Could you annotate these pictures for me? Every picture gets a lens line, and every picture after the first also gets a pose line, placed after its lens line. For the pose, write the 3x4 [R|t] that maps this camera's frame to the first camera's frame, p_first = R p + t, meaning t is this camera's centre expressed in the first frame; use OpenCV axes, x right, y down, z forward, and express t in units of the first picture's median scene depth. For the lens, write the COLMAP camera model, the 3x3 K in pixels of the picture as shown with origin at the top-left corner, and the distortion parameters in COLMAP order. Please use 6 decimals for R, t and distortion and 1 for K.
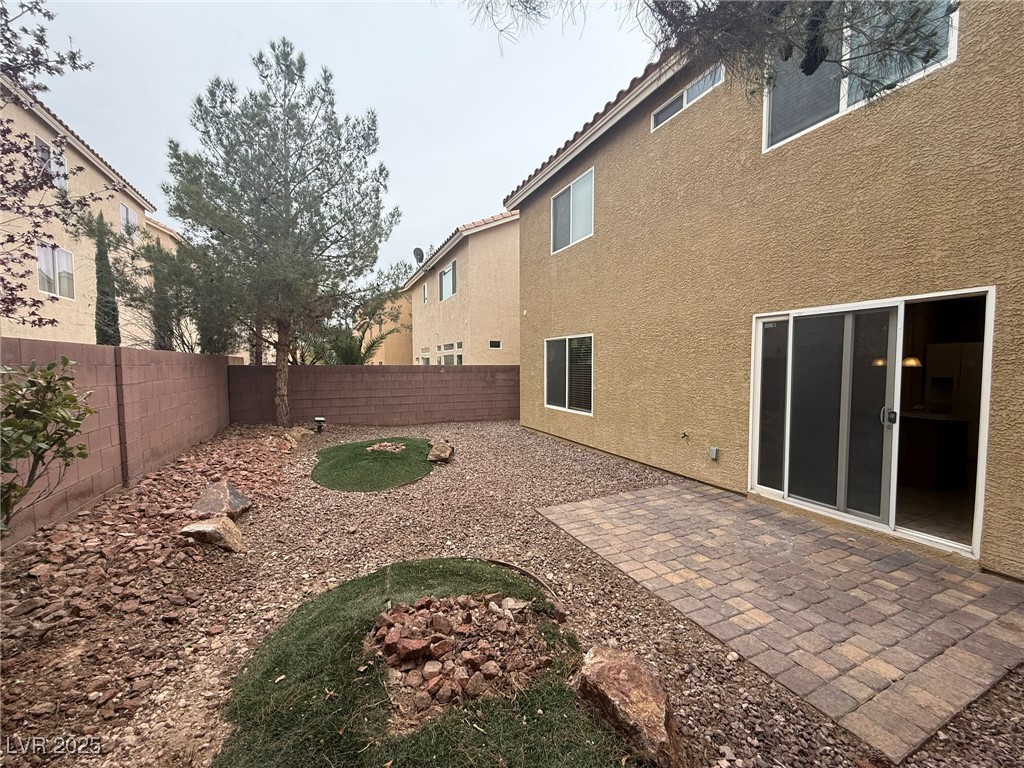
lens RADIAL K [[406.9, 0, 510.0], [0, 406.9, 385.4], [0, 0, 1]] dist [-0.000446, 0.000082]
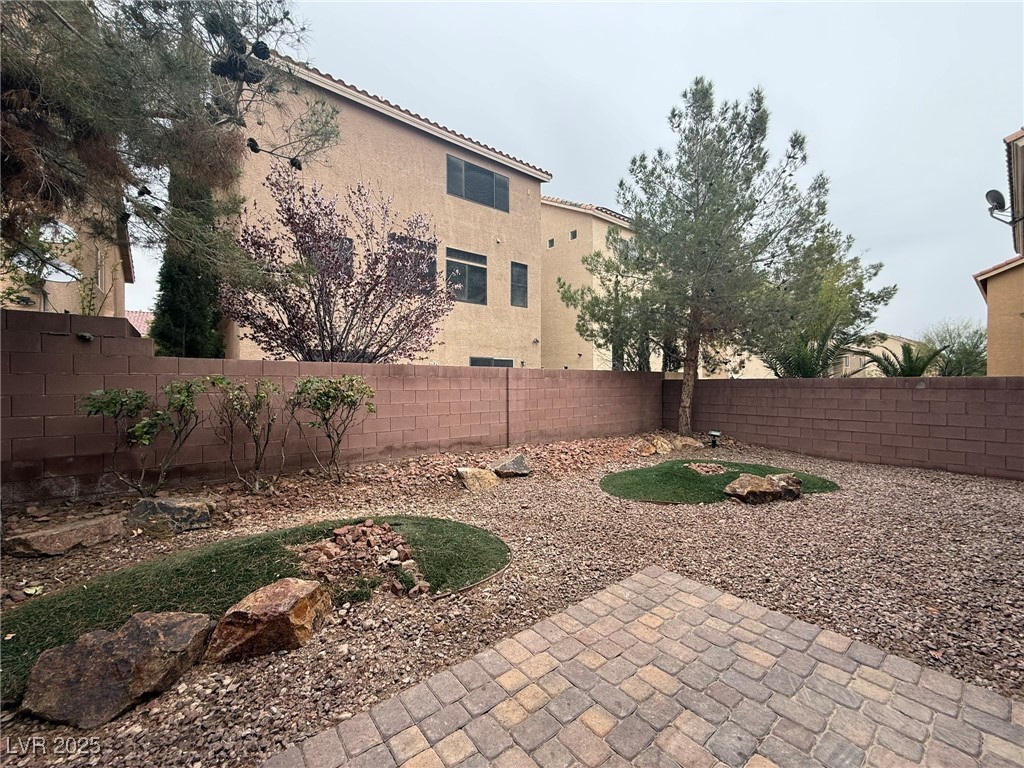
lens RADIAL K [[406.9, 0, 510.0], [0, 406.9, 385.4], [0, 0, 1]] dist [-0.000446, 0.000082]
pose [[0.244224, 0.005128, -0.969705, 0.627320], [-0.047673, 0.998840, -0.006725, -0.004820], [0.968546, 0.047871, 0.244186, 0.481730]]
